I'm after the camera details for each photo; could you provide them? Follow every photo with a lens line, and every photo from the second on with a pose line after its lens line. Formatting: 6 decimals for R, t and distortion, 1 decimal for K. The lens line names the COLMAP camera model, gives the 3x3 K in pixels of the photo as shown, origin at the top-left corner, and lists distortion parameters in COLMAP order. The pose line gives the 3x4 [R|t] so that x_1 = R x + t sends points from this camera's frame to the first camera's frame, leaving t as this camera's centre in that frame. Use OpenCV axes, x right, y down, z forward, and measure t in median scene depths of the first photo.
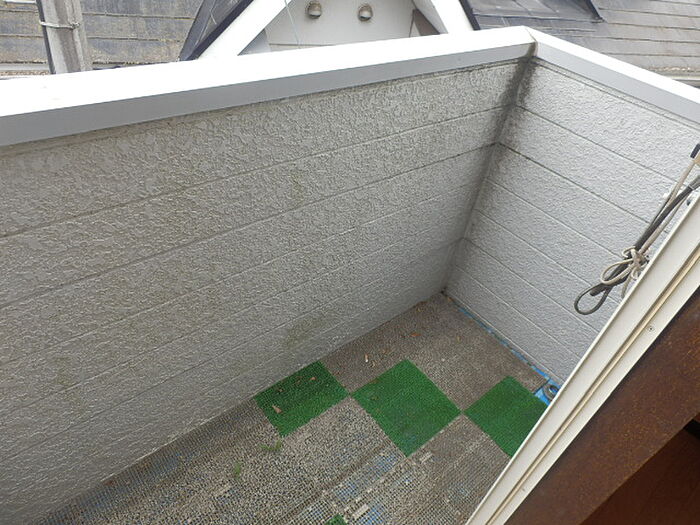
lens RADIAL K [[487.5, 0, 349.0], [0, 487.5, 265.8], [0, 0, 1]] dist [-0.010448, 0.008173]
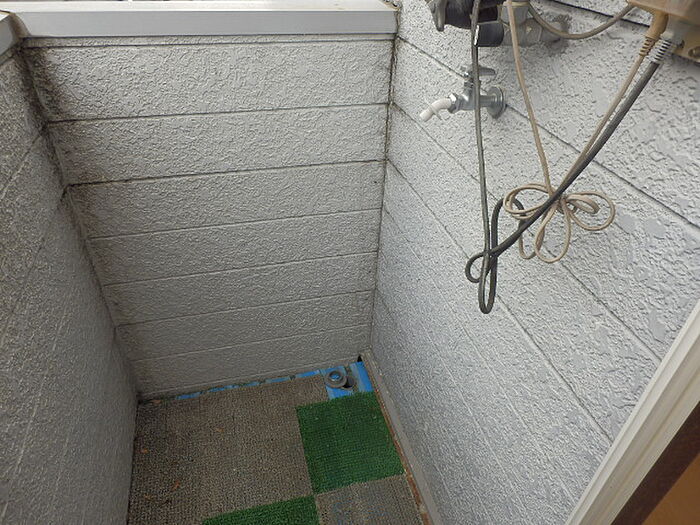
lens RADIAL K [[487.5, 0, 349.0], [0, 487.5, 265.8], [0, 0, 1]] dist [-0.010448, 0.008173]
pose [[0.423478, -0.628904, 0.652033, -0.012355], [0.603875, 0.732492, 0.314309, -0.169468], [-0.675279, 0.260643, 0.689974, 0.383691]]
